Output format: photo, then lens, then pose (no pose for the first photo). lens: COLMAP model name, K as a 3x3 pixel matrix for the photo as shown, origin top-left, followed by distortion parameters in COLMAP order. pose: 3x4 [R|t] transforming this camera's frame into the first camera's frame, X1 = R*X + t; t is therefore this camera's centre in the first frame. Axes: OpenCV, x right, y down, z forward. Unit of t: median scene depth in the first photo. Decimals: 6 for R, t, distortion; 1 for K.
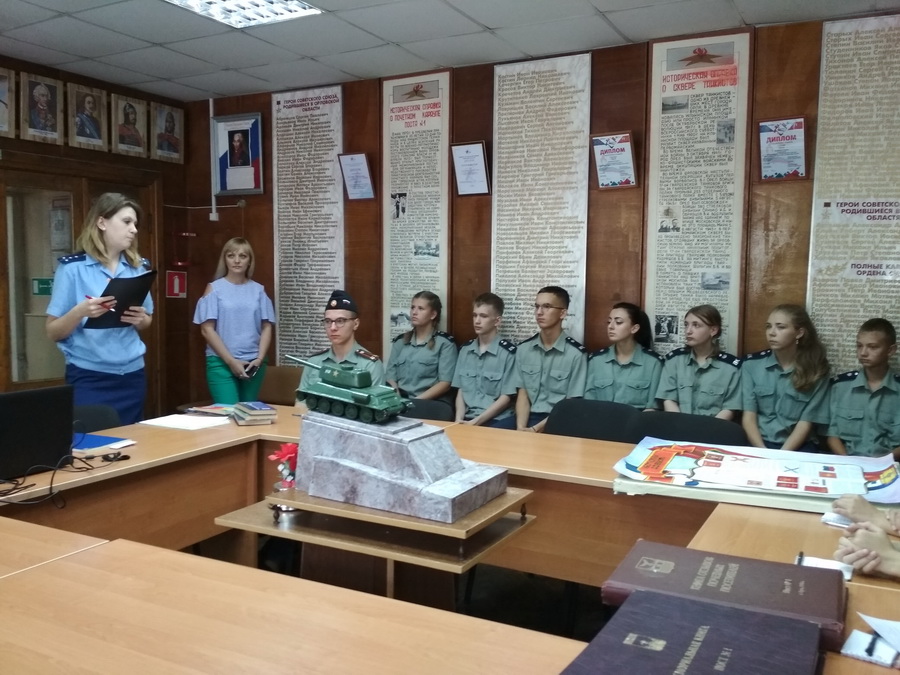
lens RADIAL K [[800.0, 0, 450.0], [0, 800.0, 337.5], [0, 0, 1]] dist [0.162101, -0.313950]
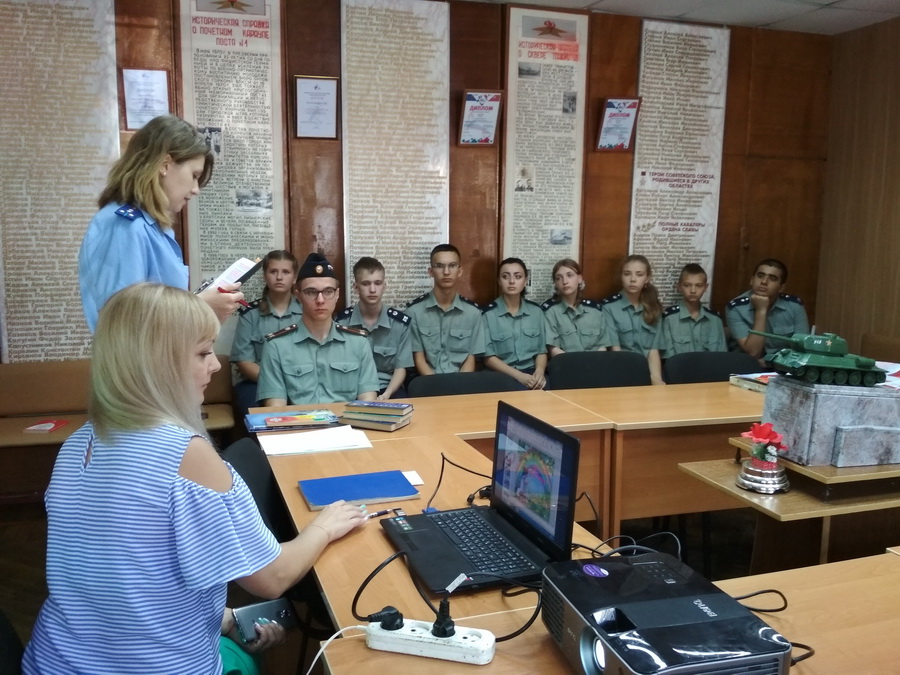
lens RADIAL K [[798.3, 0, 425.2], [0, 798.3, 337.3], [0, 0, 1]] dist [0.155417, -0.379251]
pose [[0.705104, -0.097877, 0.702317, -0.571198], [0.053734, 0.994956, 0.084712, -0.033426], [-0.707065, -0.021993, 0.706806, 0.322150]]
